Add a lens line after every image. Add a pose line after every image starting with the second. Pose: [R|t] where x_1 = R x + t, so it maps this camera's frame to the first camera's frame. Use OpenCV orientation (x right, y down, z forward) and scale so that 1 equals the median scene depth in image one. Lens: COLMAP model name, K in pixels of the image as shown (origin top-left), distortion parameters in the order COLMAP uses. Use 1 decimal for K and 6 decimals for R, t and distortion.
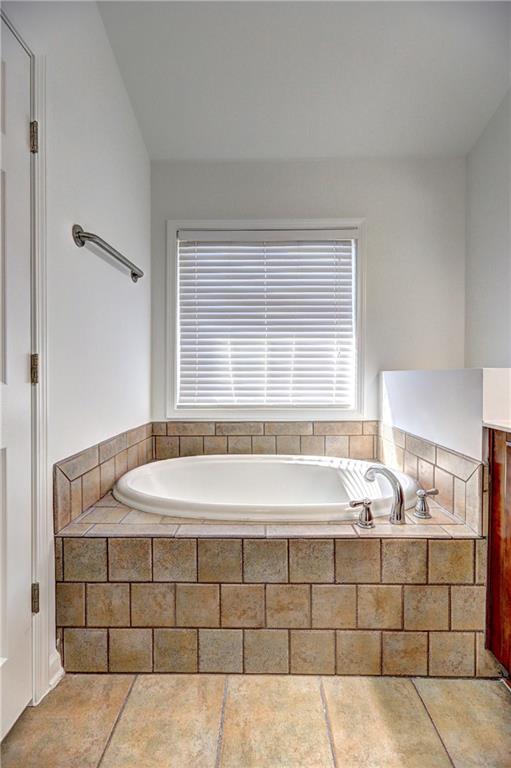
lens RADIAL K [[343.7, 0, 255.5], [0, 343.7, 384.0], [0, 0, 1]] dist [-0.002007, 0.000896]
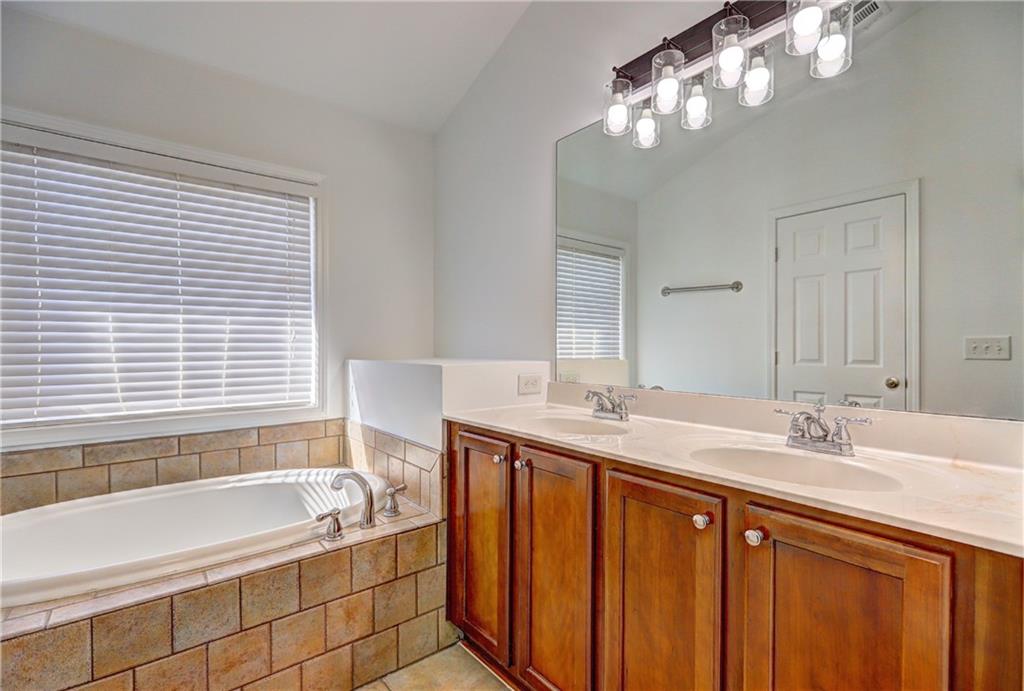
lens RADIAL K [[477.6, 0, 525.9], [0, 477.6, 346.6], [0, 0, 1]] dist [0.001613, -0.000060]
pose [[0.754163, 0.000801, 0.656687, -0.137951], [0.012245, 0.999808, -0.015282, -0.078966], [-0.656573, 0.019566, 0.754009, -0.325489]]
